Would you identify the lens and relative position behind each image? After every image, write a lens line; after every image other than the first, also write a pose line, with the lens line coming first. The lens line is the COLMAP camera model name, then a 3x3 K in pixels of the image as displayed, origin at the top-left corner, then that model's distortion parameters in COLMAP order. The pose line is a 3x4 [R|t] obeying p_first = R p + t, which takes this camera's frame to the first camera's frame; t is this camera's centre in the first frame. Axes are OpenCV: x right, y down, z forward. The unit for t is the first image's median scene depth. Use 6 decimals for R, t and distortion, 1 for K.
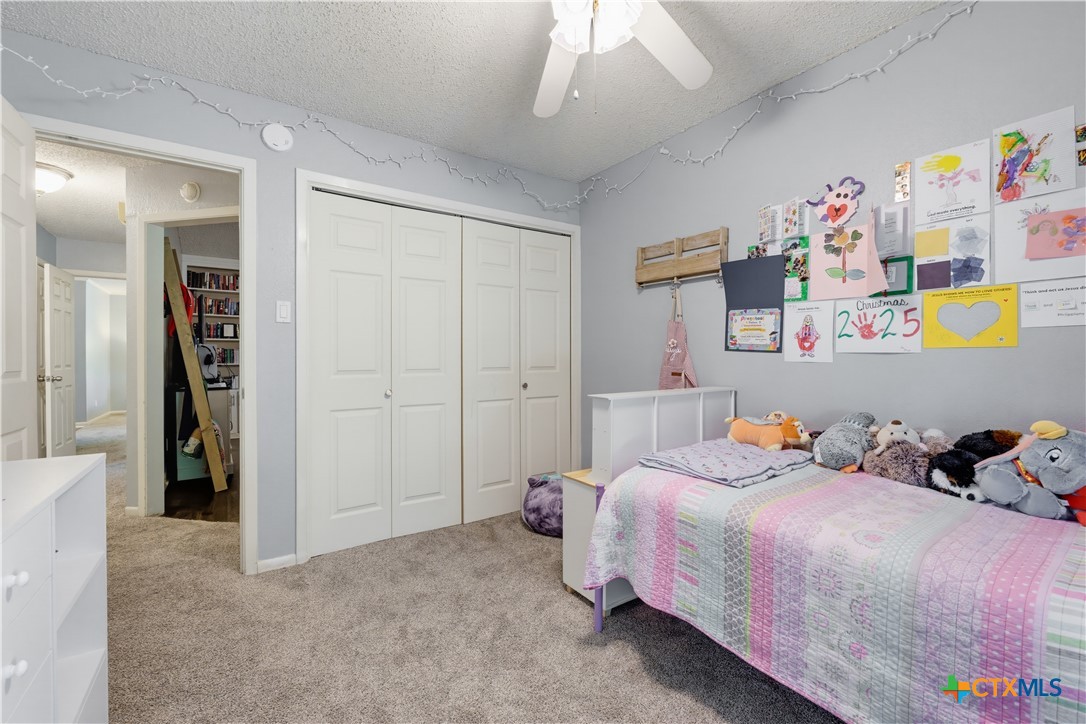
lens RADIAL K [[456.3, 0, 535.8], [0, 456.3, 358.7], [0, 0, 1]] dist [-0.003148, -0.000280]
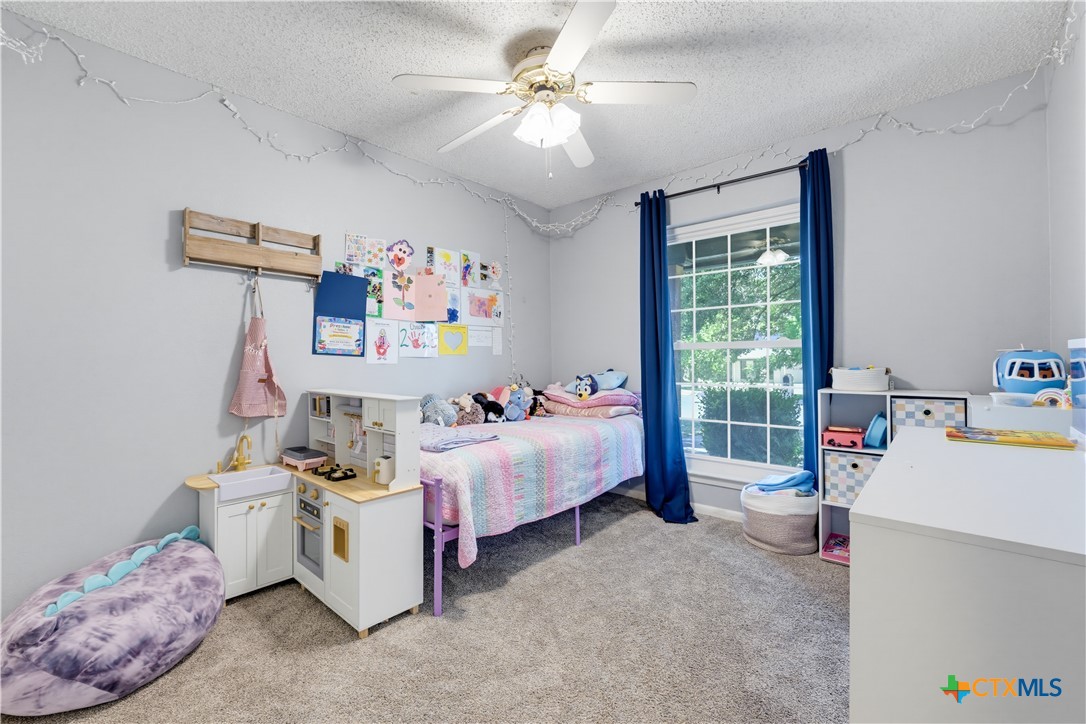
lens RADIAL K [[456.3, 0, 535.8], [0, 456.3, 358.7], [0, 0, 1]] dist [-0.003148, -0.000280]
pose [[-0.241320, 0.006675, 0.970423, -0.814062], [0.013697, 0.999900, -0.003471, 0.003501], [-0.970349, 0.012454, -0.241387, 0.878940]]
